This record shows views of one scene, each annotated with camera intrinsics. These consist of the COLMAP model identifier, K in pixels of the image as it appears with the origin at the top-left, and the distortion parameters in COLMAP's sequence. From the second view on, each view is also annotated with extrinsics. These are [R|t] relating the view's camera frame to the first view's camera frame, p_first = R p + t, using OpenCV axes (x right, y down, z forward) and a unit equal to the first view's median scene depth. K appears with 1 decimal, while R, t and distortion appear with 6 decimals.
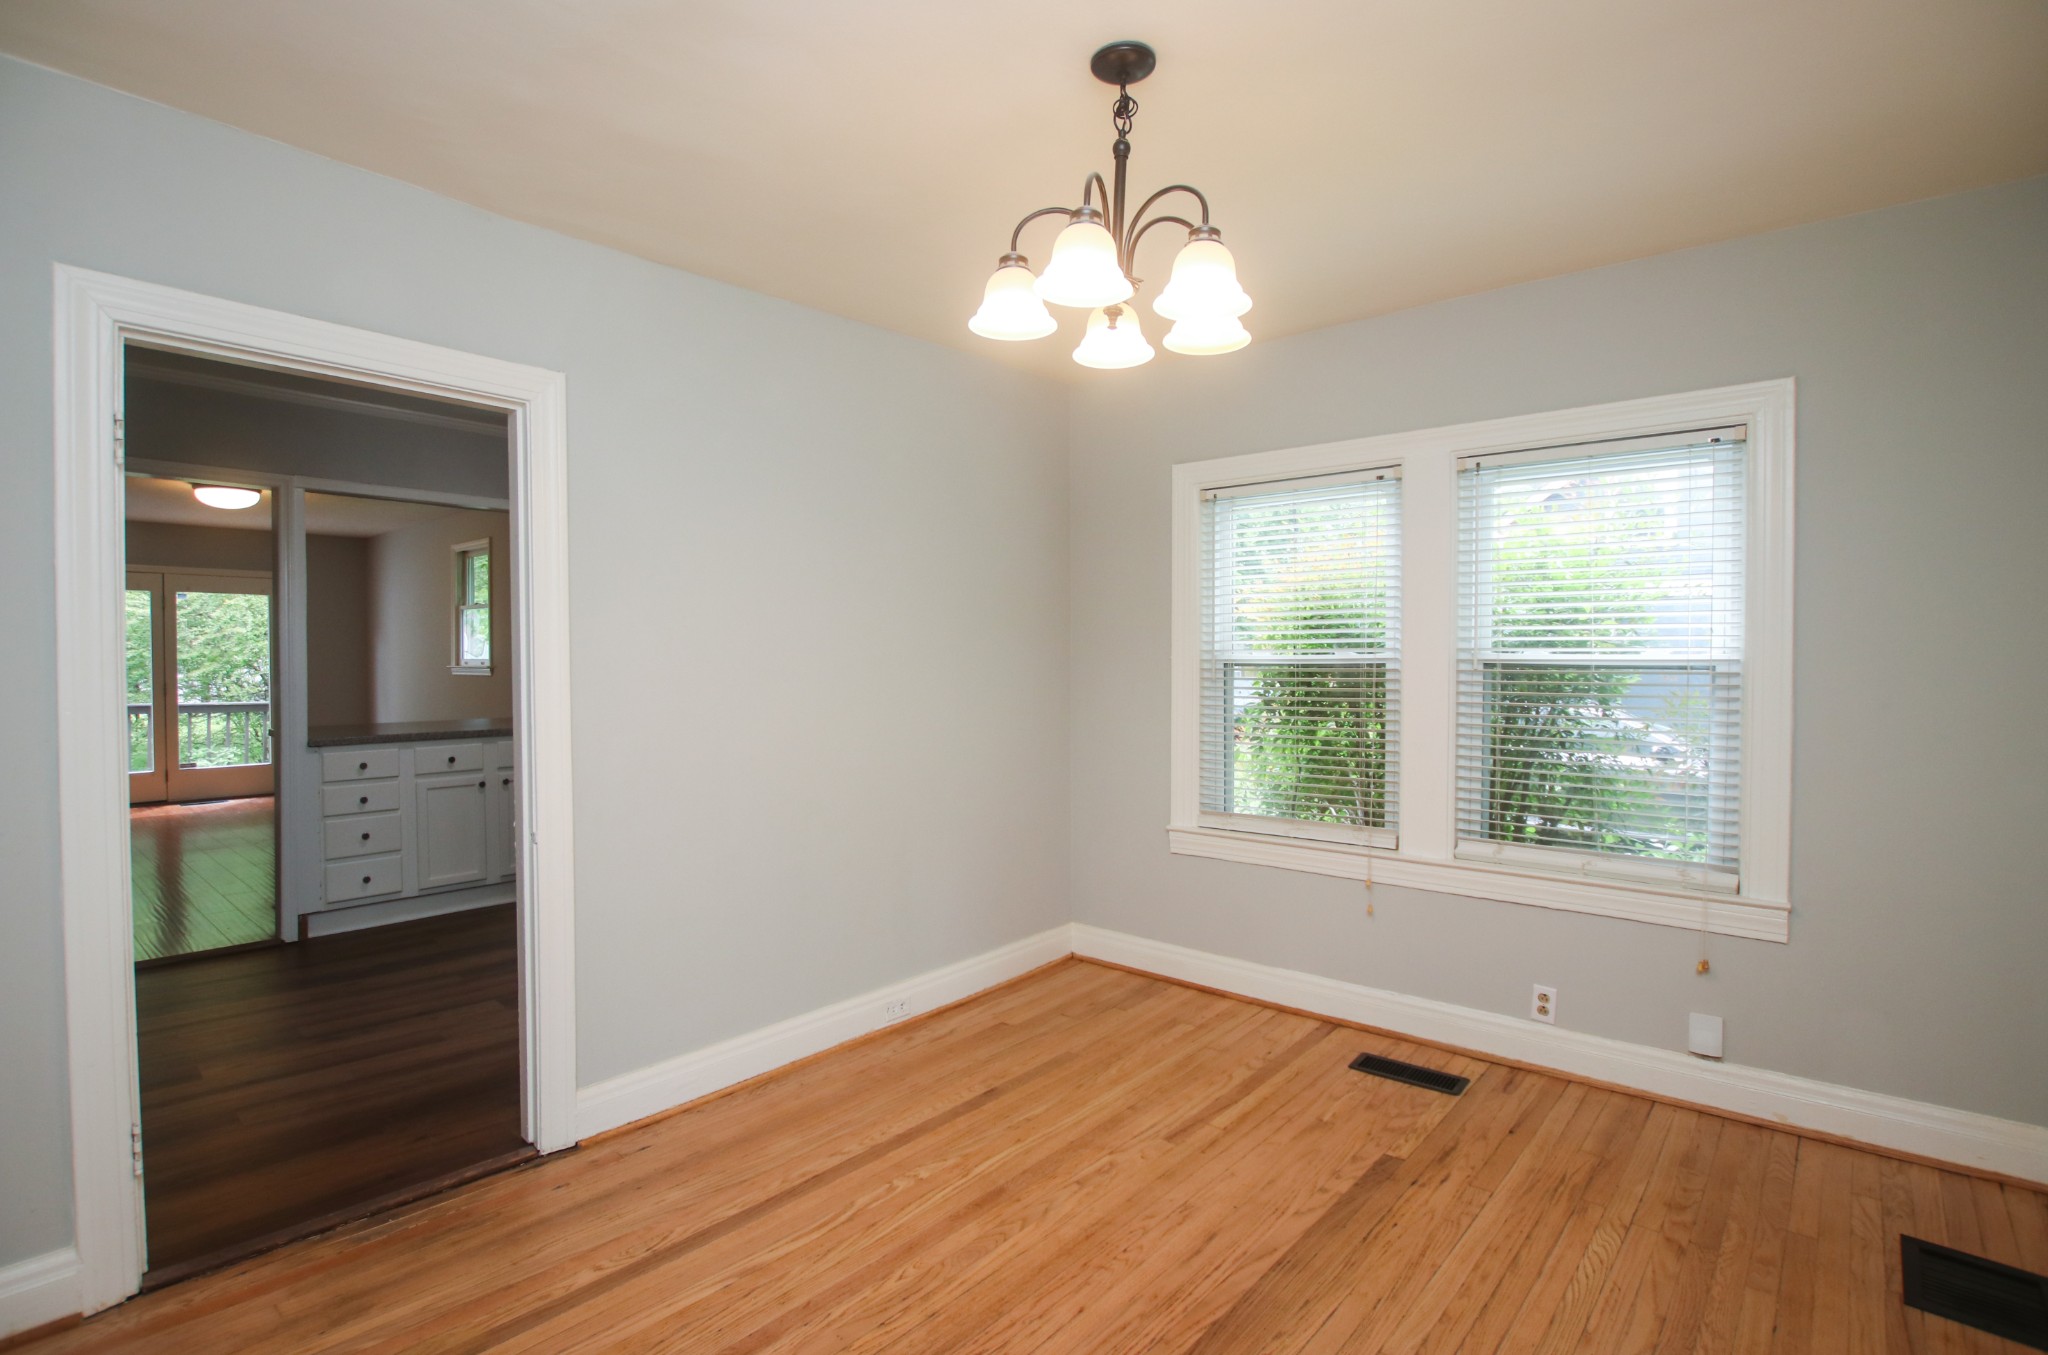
lens RADIAL K [[962.2, 0, 985.4], [0, 962.2, 673.5], [0, 0, 1]] dist [-0.023094, -0.000304]
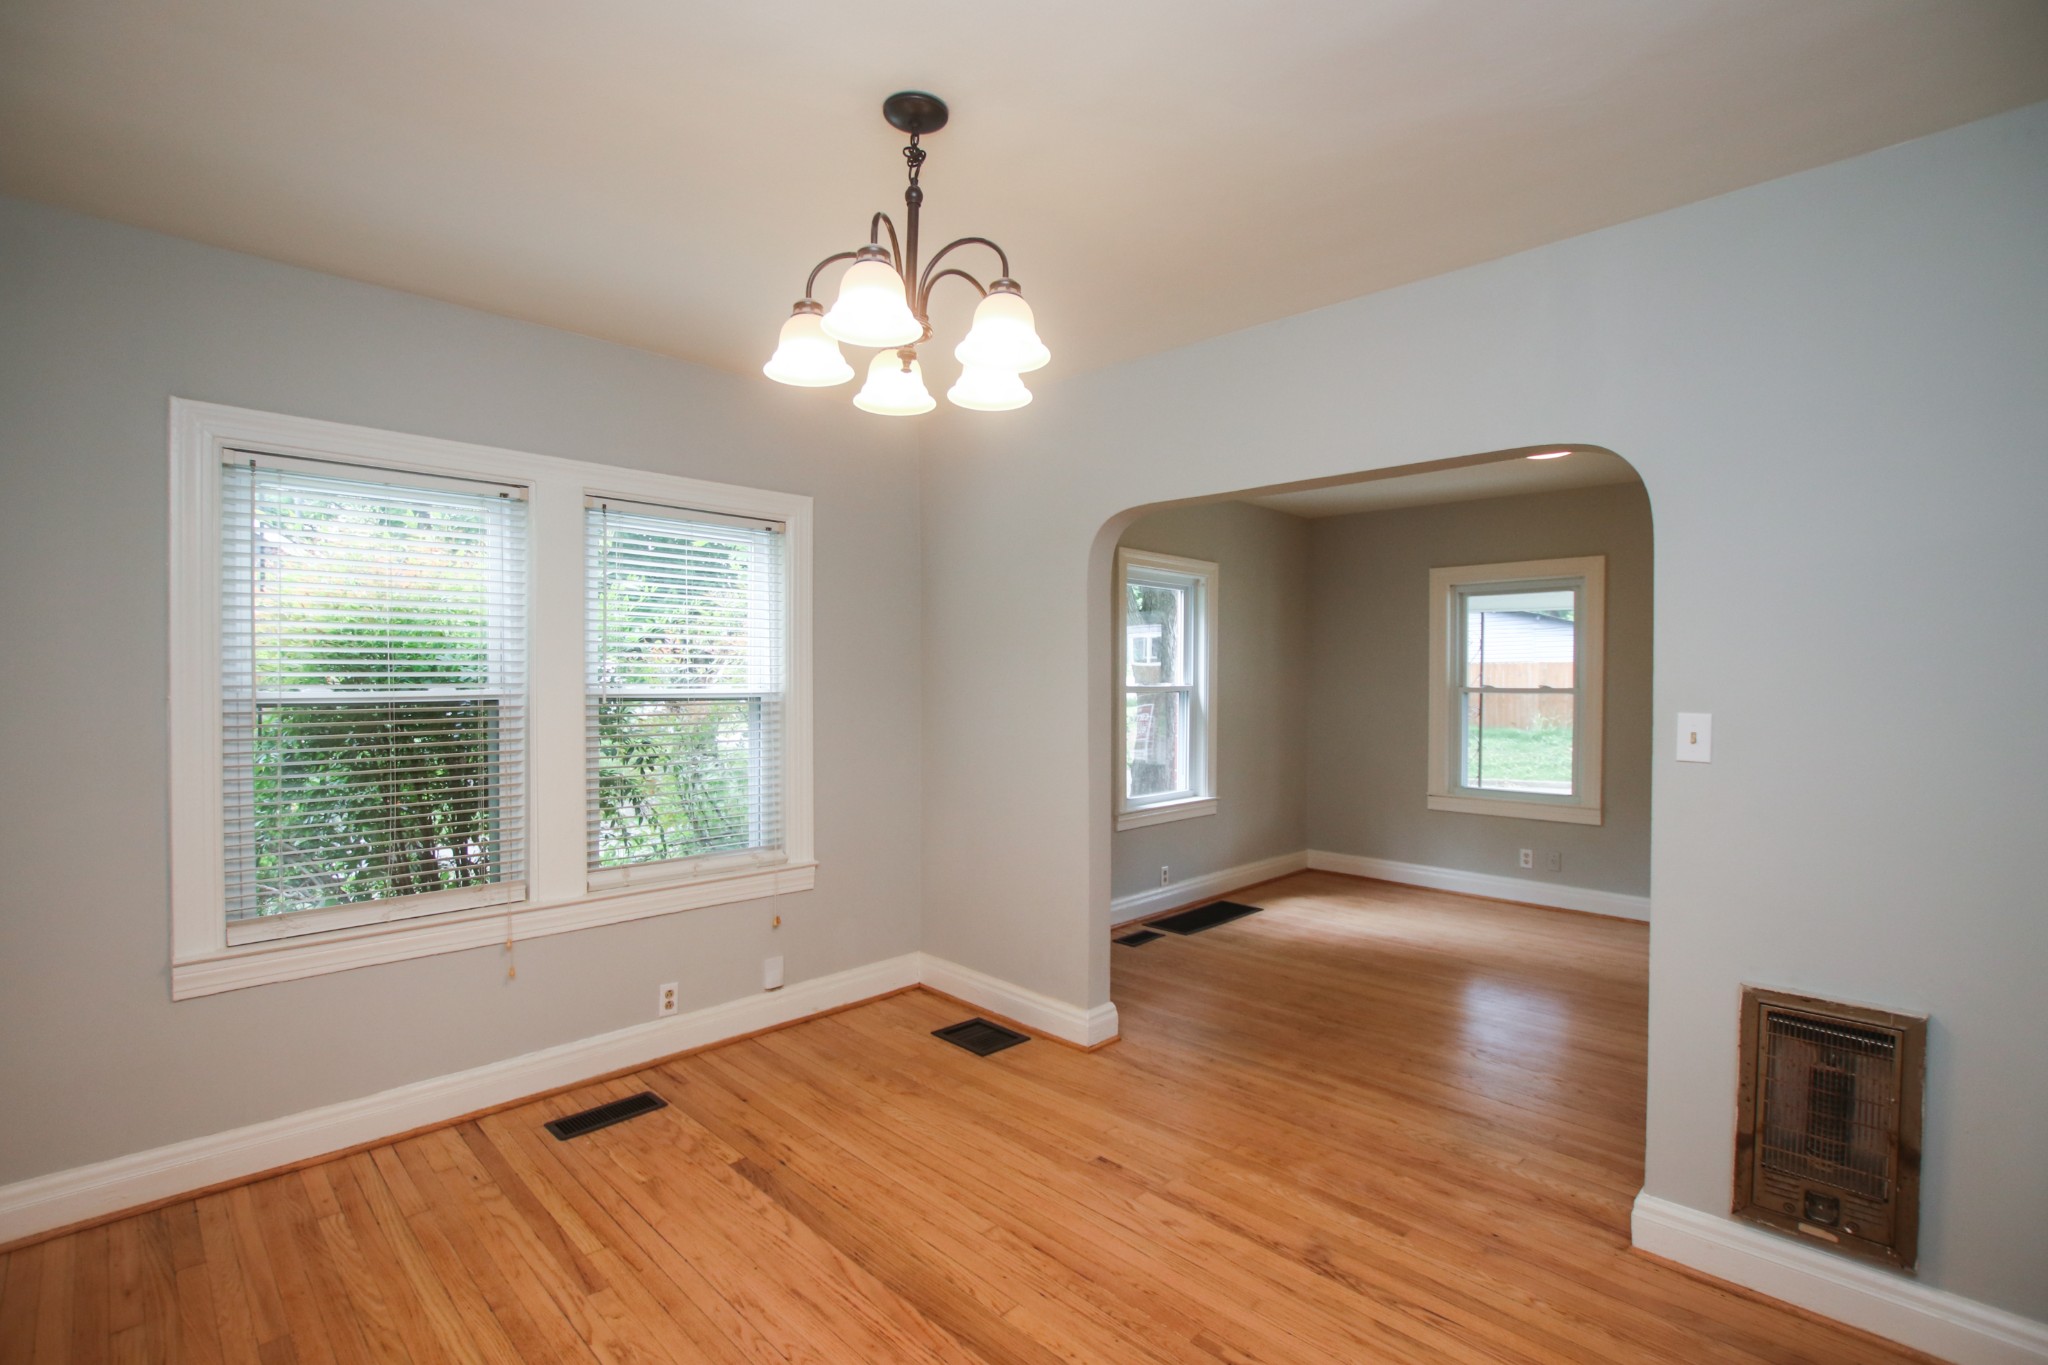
lens RADIAL K [[956.4, 0, 1033.0], [0, 956.4, 699.9], [0, 0, 1]] dist [-0.025510, -0.000030]
pose [[0.050873, -0.018868, 0.998527, -0.564223], [0.019074, 0.999658, 0.017917, -0.021552], [-0.998523, 0.018135, 0.051215, 0.560389]]
